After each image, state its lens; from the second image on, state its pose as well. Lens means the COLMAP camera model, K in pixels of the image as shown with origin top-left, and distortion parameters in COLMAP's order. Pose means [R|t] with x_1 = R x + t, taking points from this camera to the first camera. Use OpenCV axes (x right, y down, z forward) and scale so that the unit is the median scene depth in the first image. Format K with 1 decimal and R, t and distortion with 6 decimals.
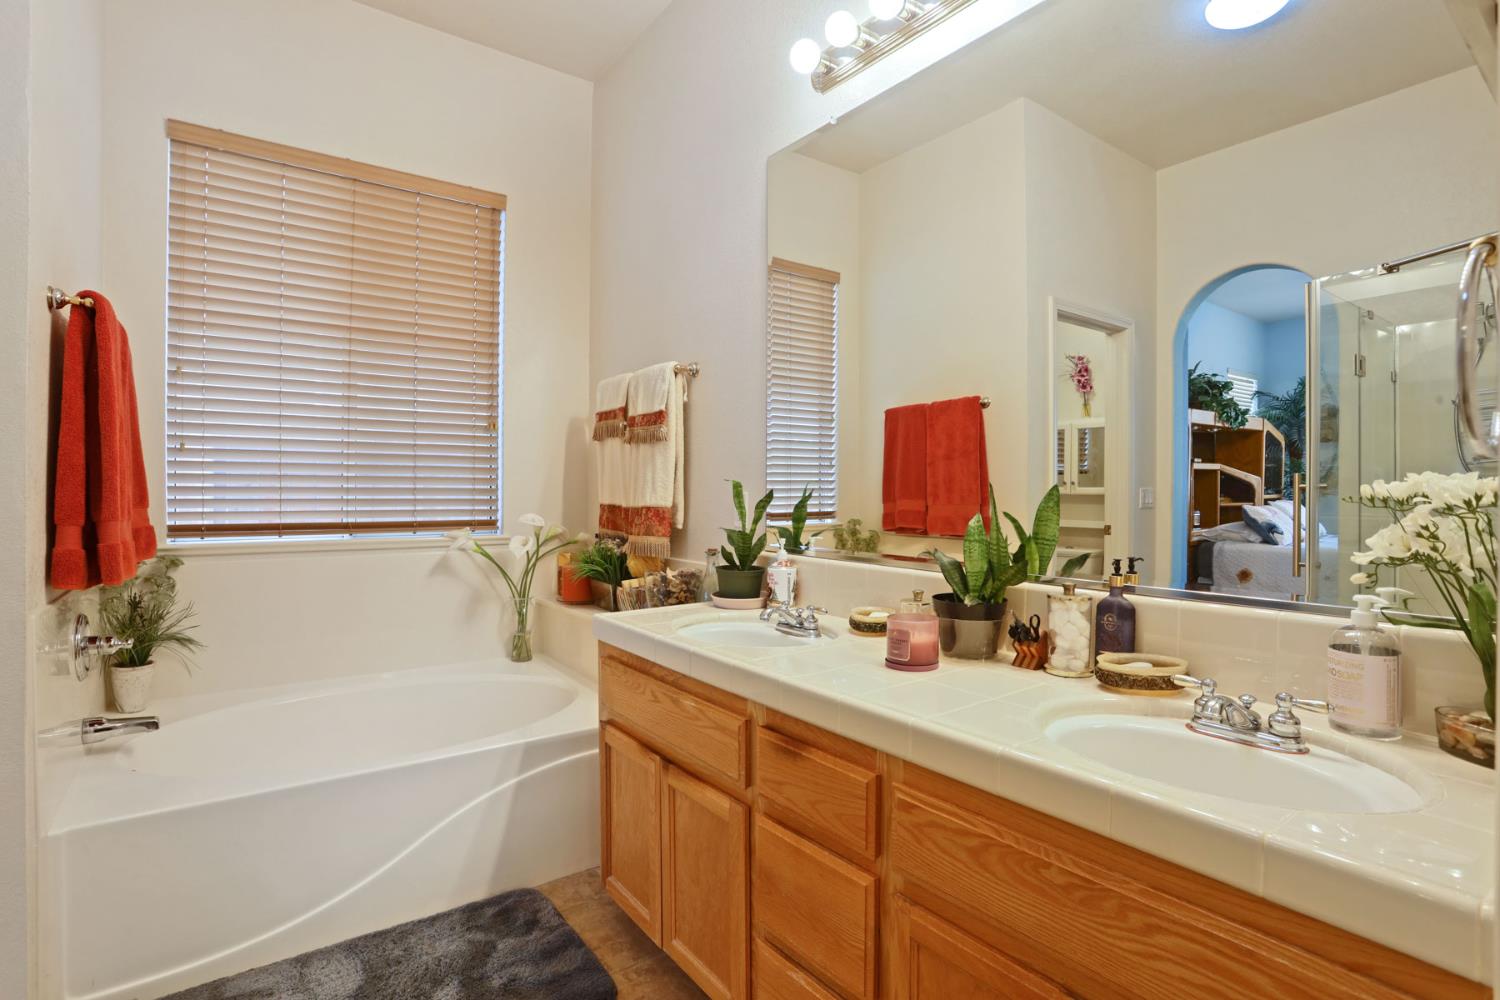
lens RADIAL K [[742.3, 0, 746.1], [0, 742.3, 486.8], [0, 0, 1]] dist [-0.070659, 0.034734]
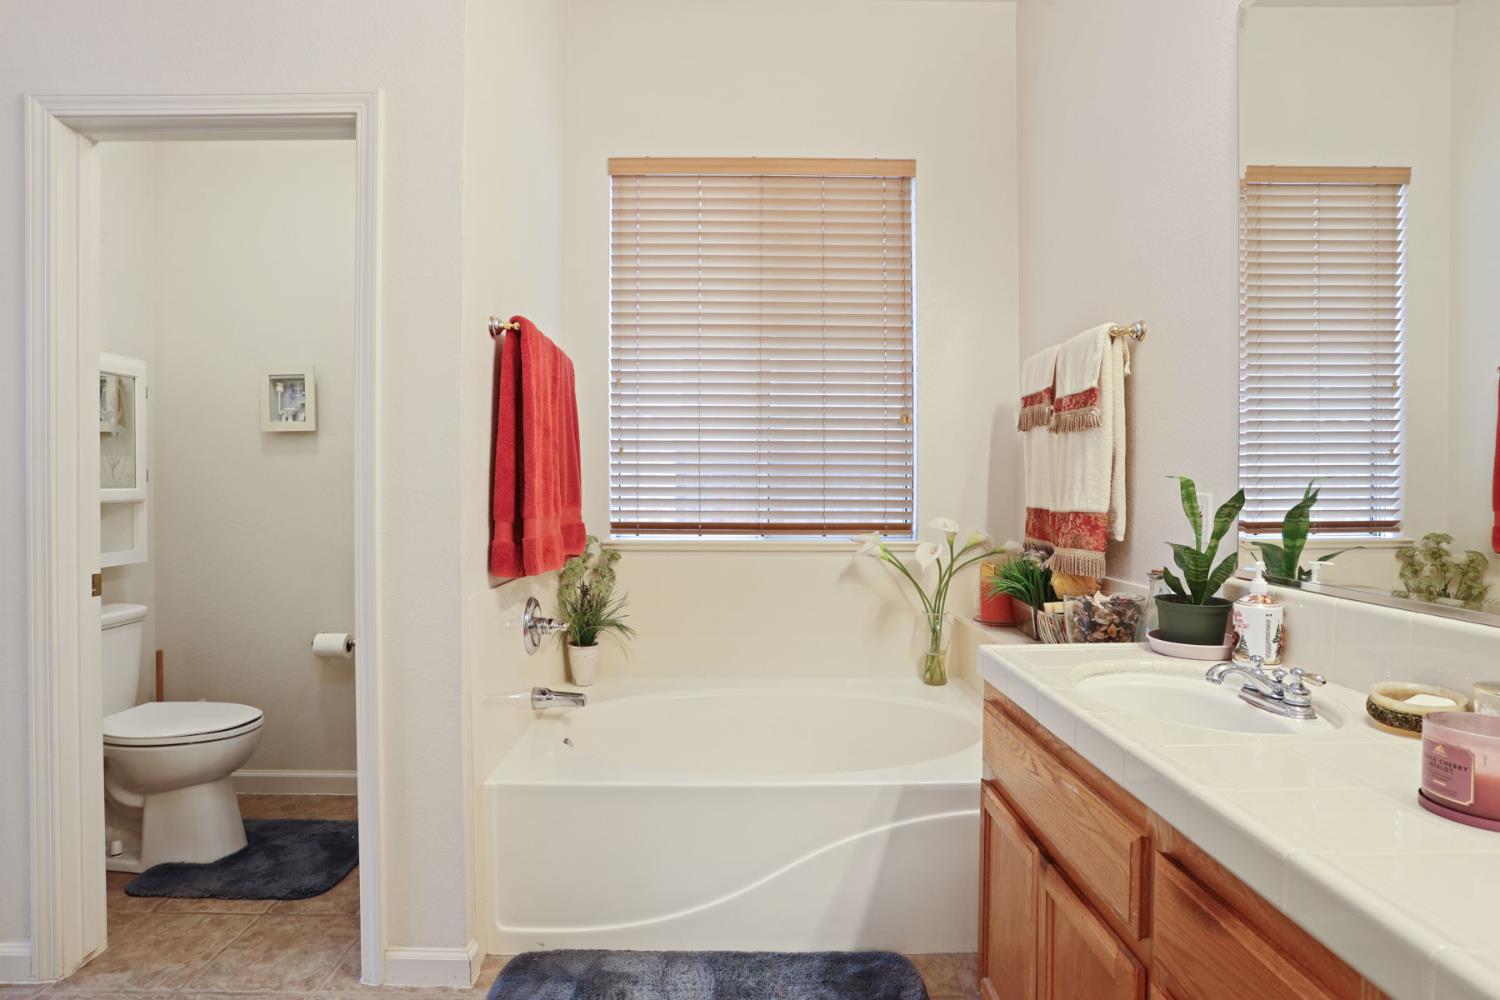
lens RADIAL K [[779.7, 0, 746.4], [0, 779.7, 494.5], [0, 0, 1]] dist [-0.077419, 0.043761]
pose [[0.810551, 0.002818, -0.585662, 0.068789], [0.003022, 0.999955, 0.008994, 0.000482], [0.585661, -0.009059, 0.810506, 0.149077]]
